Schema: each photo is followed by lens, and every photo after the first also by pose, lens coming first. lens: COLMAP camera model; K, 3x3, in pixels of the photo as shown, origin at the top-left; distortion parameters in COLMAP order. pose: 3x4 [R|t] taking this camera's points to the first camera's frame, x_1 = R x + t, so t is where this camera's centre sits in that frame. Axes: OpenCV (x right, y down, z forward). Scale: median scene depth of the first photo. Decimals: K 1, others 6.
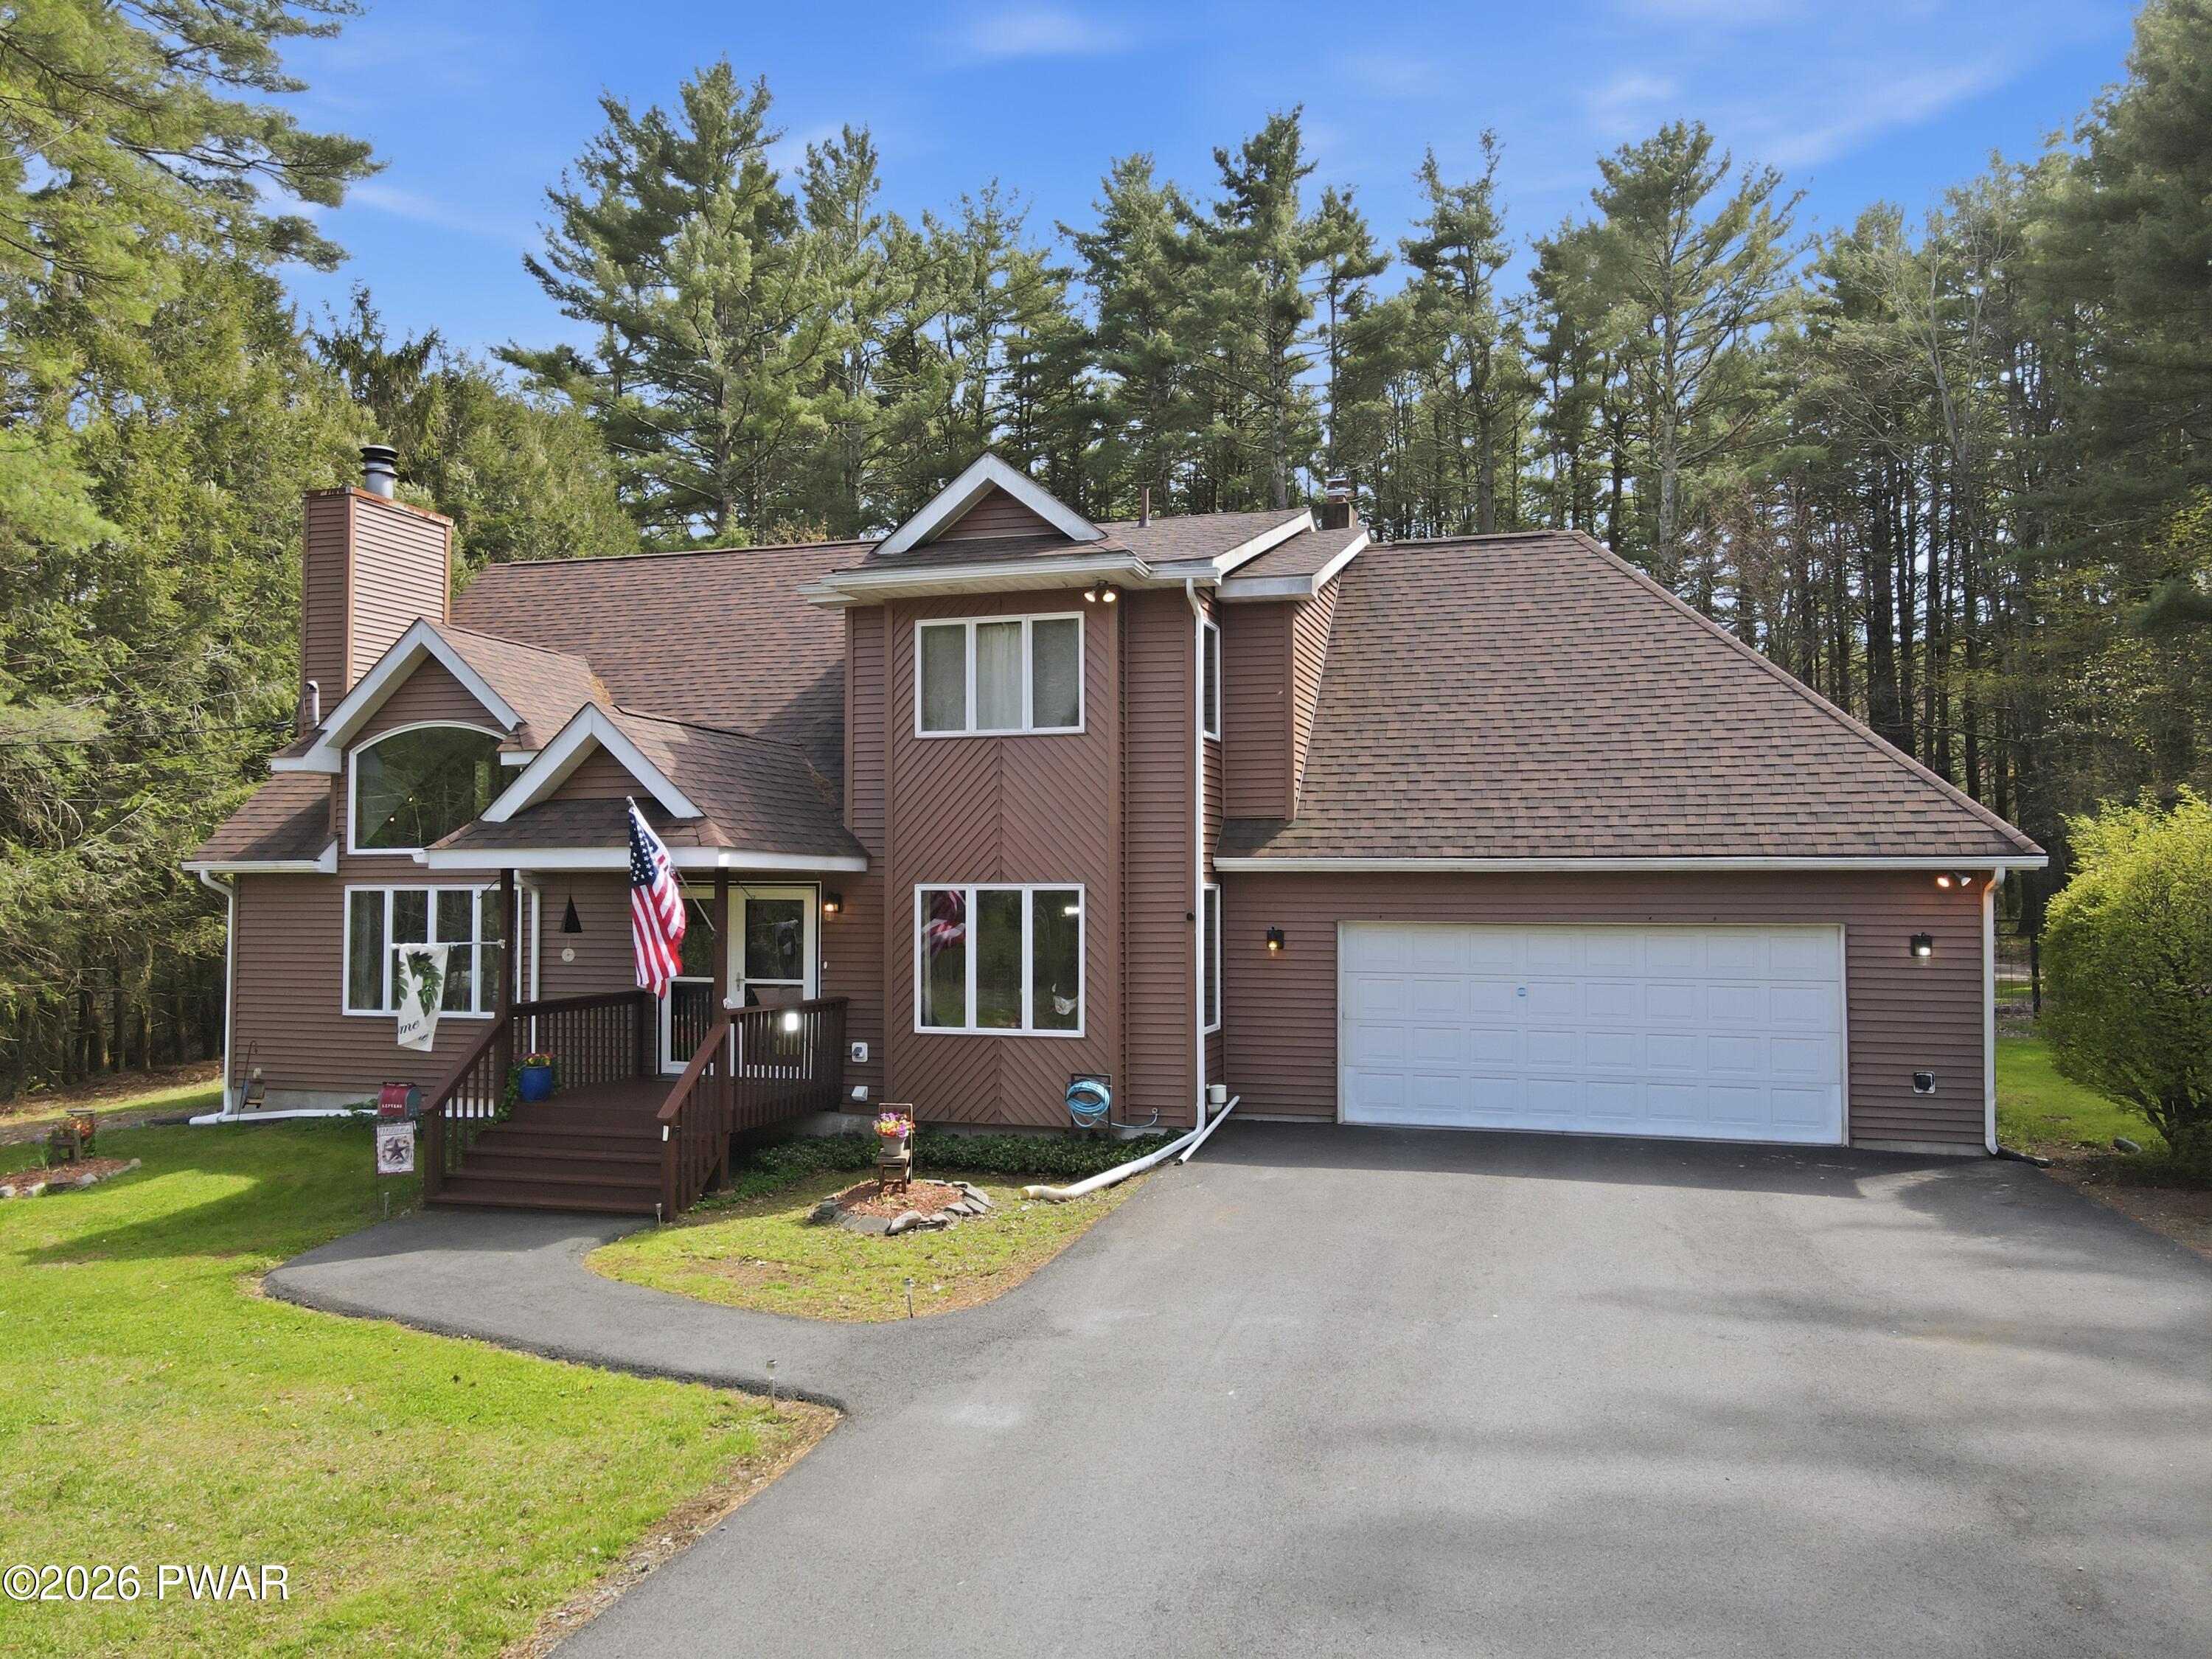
lens RADIAL K [[1637.3, 0, 1100.7], [0, 1637.3, 816.1], [0, 0, 1]] dist [-0.010818, 0.044955]
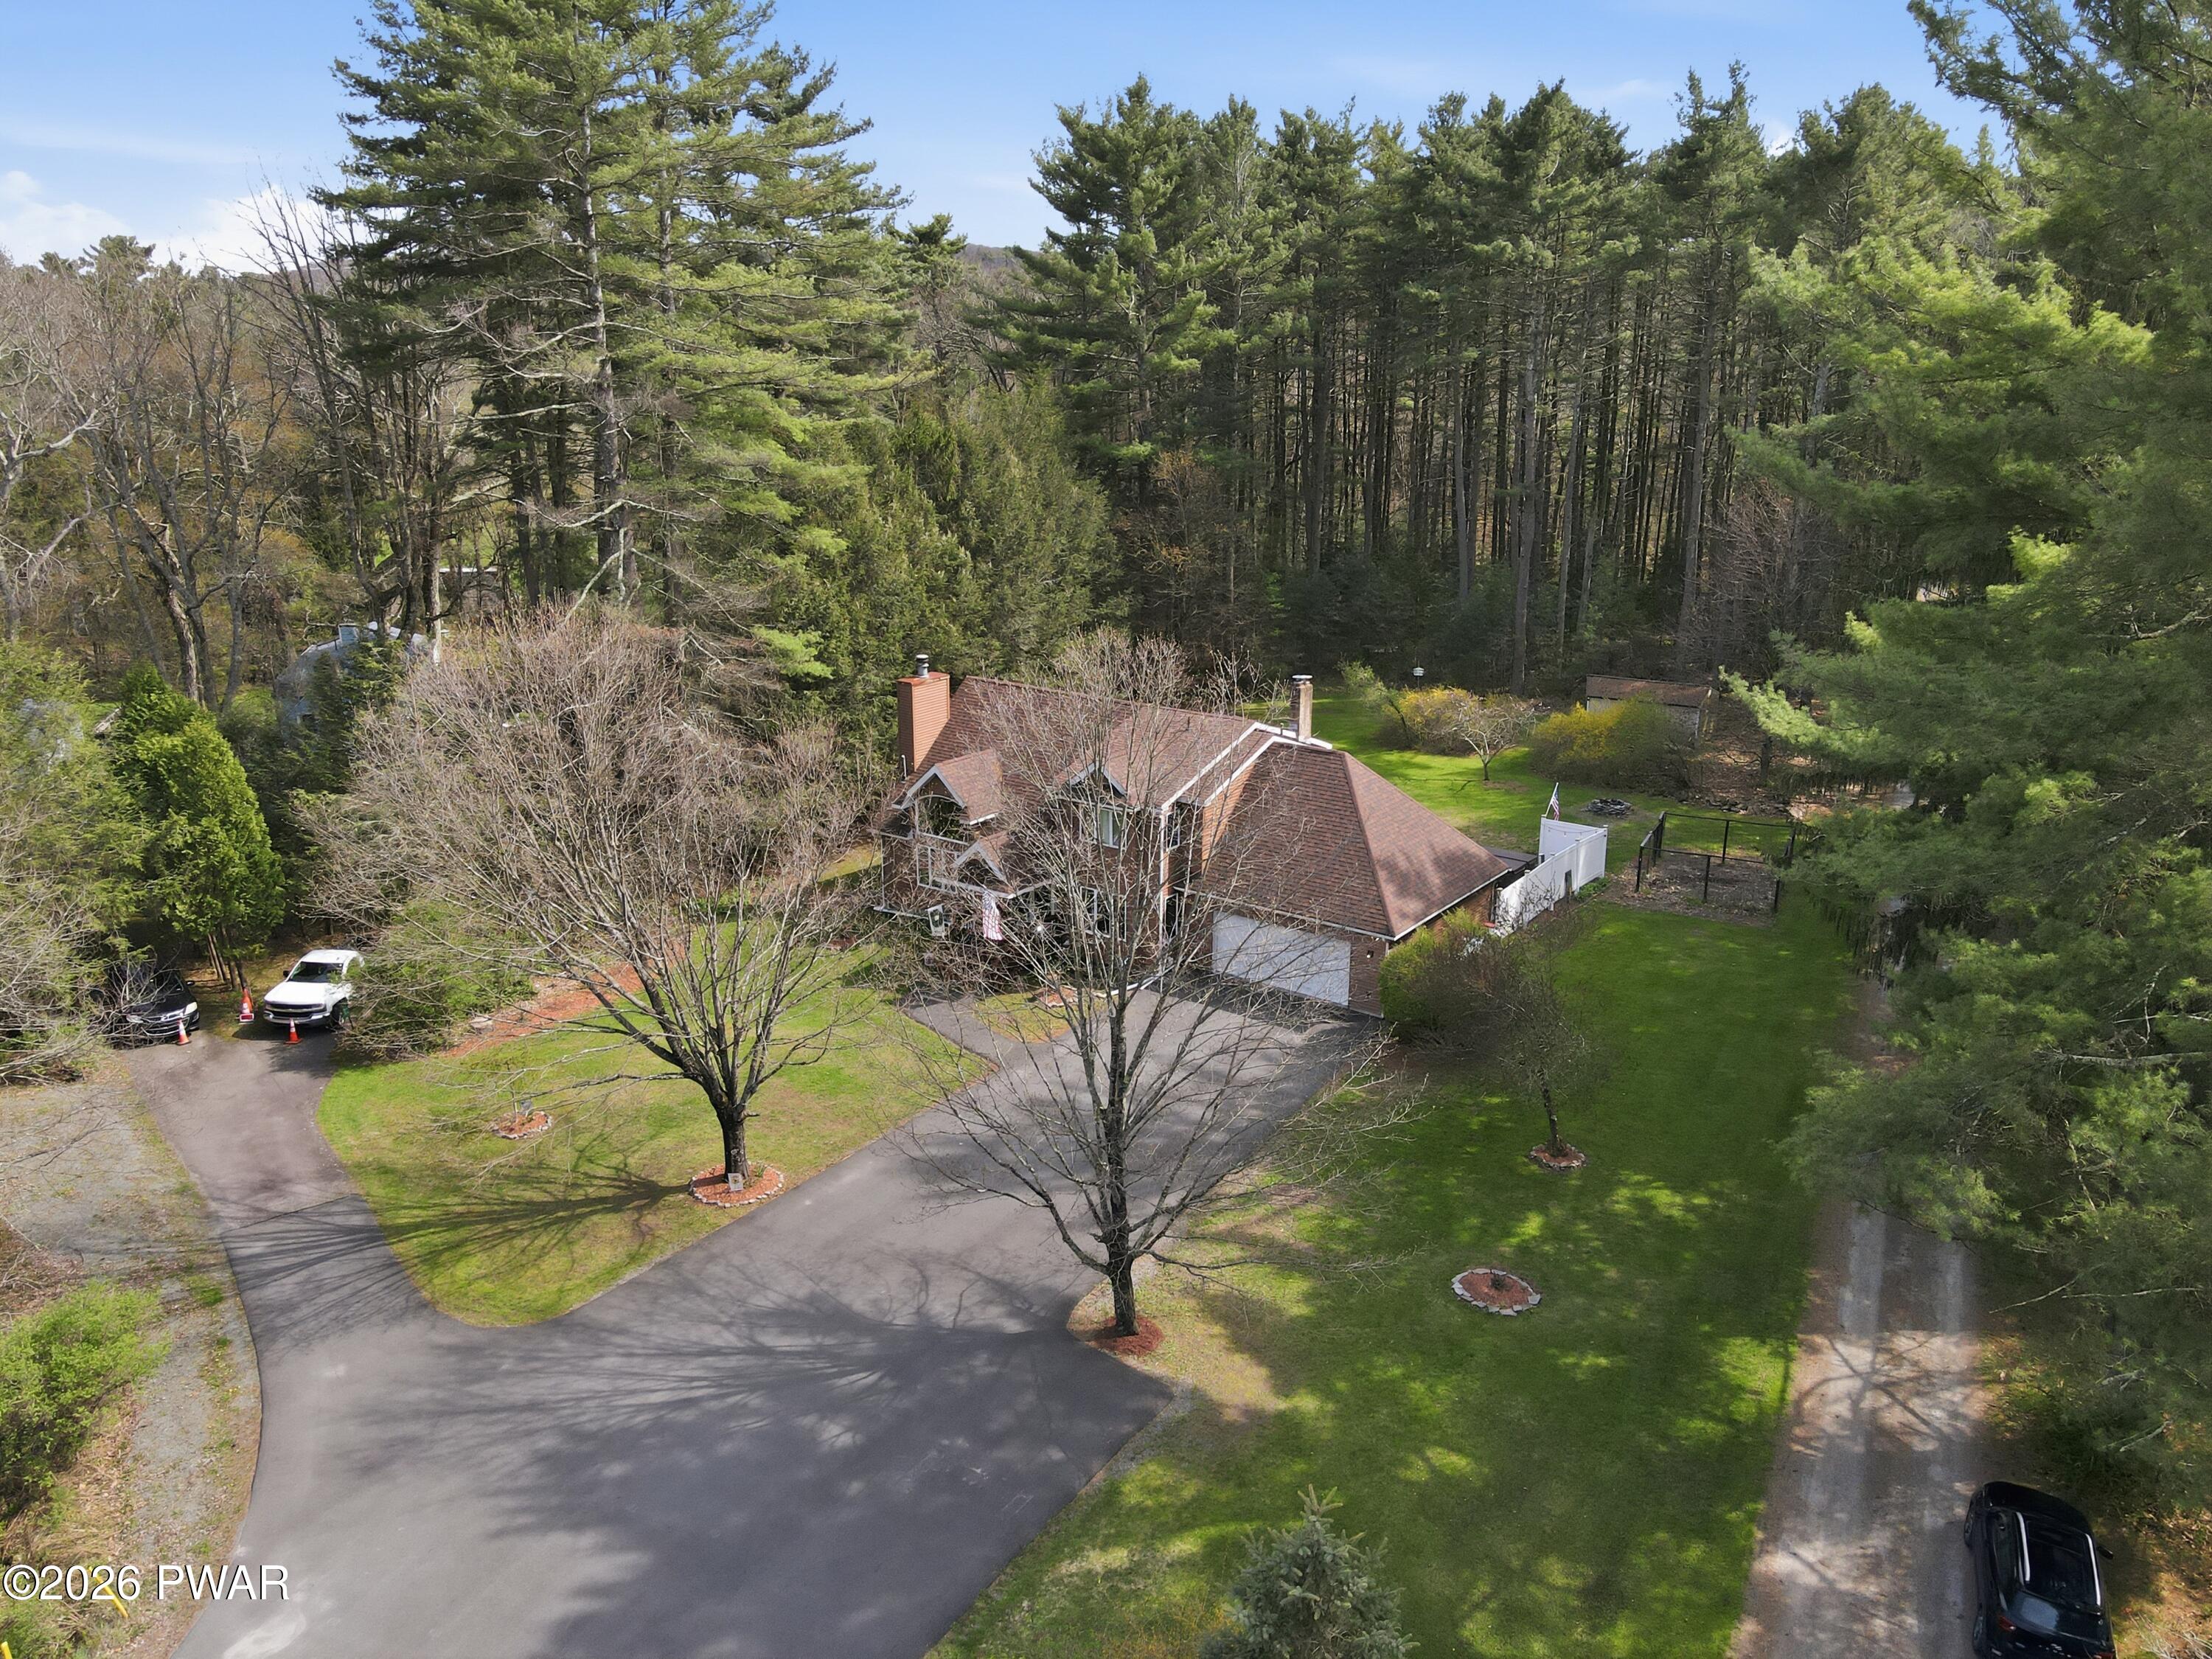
lens RADIAL K [[1637.3, 0, 1100.7], [0, 1637.3, 816.1], [0, 0, 1]] dist [-0.010818, 0.044955]
pose [[0.943822, 0.099223, -0.315205, 0.898641], [0.005926, 0.948620, 0.316362, -1.065747], [0.330400, -0.300457, 0.894741, -1.752032]]
